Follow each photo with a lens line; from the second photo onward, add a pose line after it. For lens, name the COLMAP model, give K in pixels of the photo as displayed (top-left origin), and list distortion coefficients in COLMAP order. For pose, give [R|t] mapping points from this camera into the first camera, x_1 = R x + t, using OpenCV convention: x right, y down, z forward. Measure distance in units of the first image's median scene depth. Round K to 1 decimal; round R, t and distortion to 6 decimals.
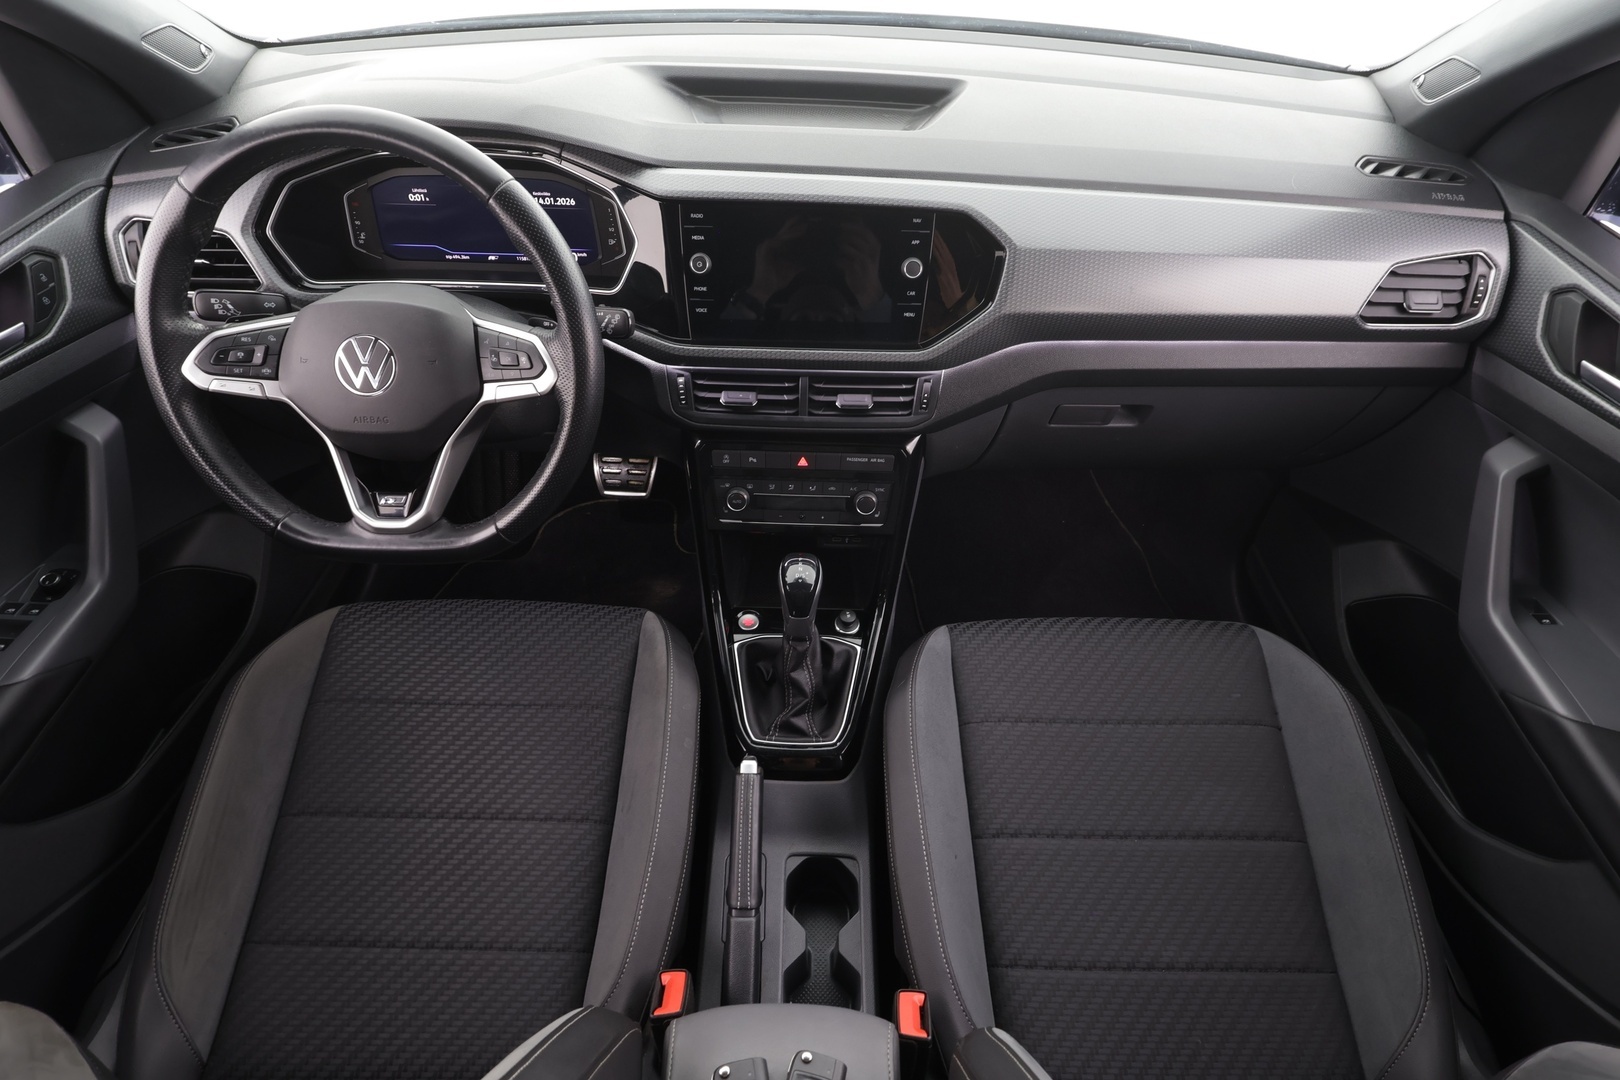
lens RADIAL K [[875.1, 0, 827.5], [0, 875.1, 543.8], [0, 0, 1]] dist [-0.002325, 0.001884]
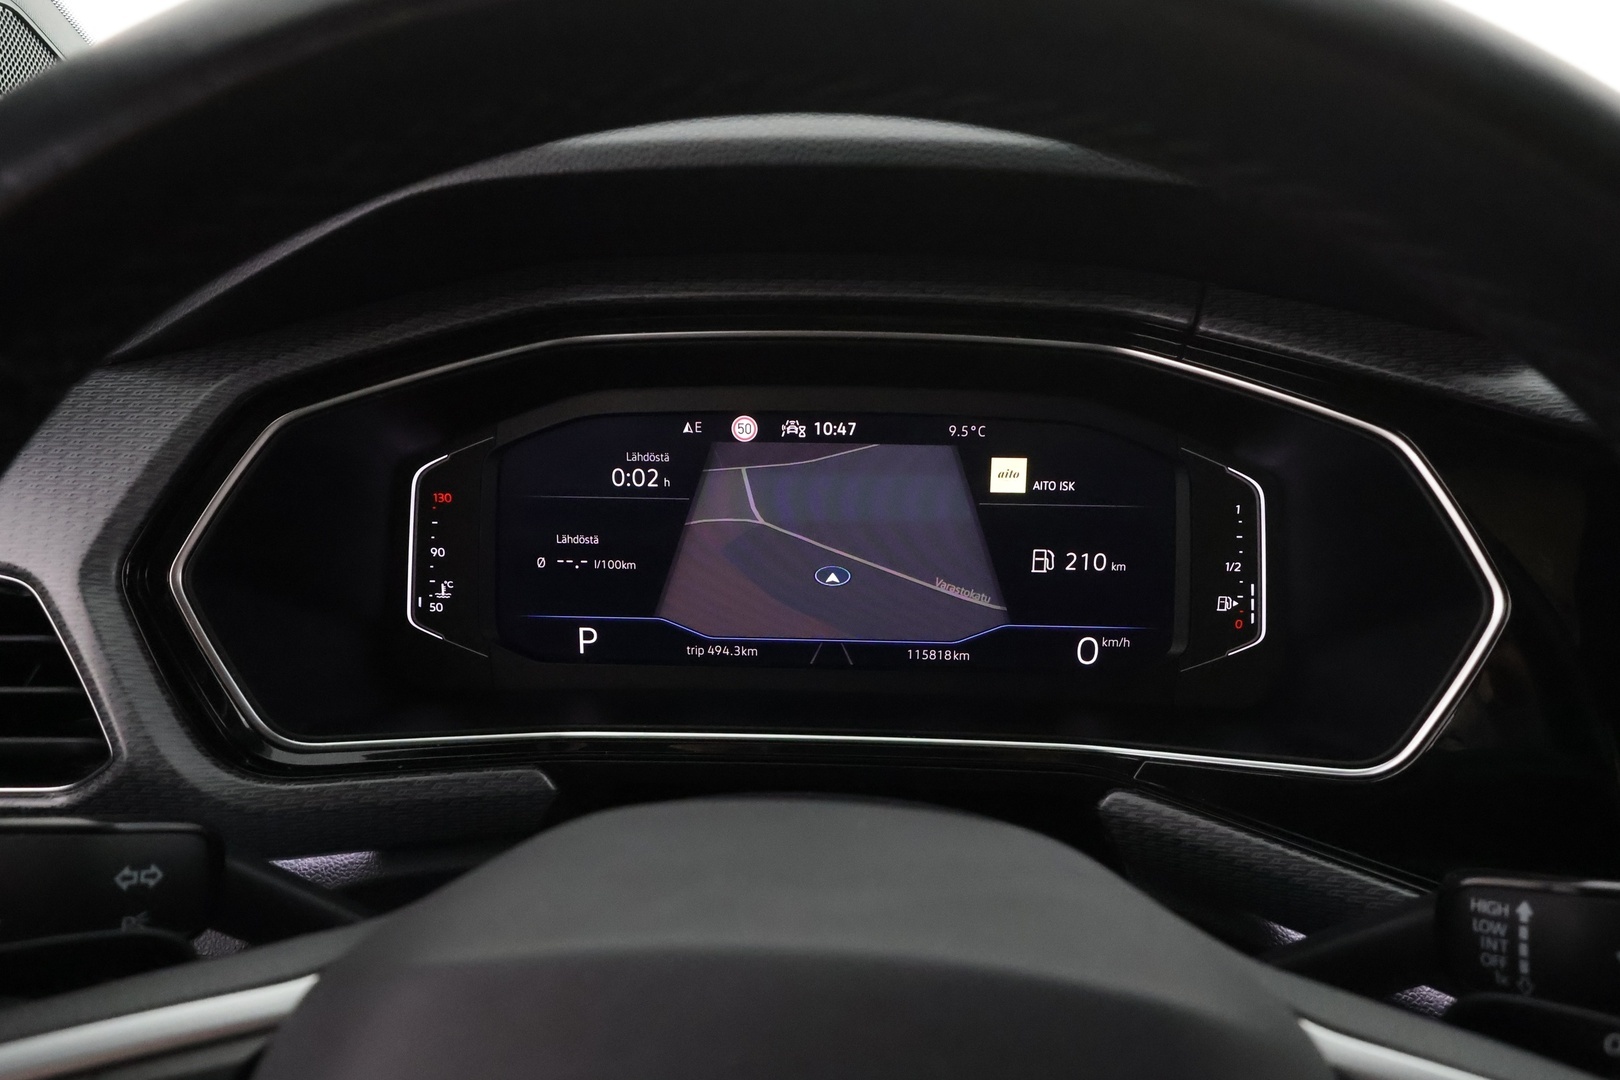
lens RADIAL K [[1247.2, 0, 815.2], [0, 1247.2, 539.5], [0, 0, 1]] dist [0.002054, -0.005351]
pose [[0.999819, -0.006960, -0.017727, -0.432425], [-0.000285, 0.925249, -0.379359, -0.218161], [0.019042, 0.379295, 0.925080, 0.637228]]
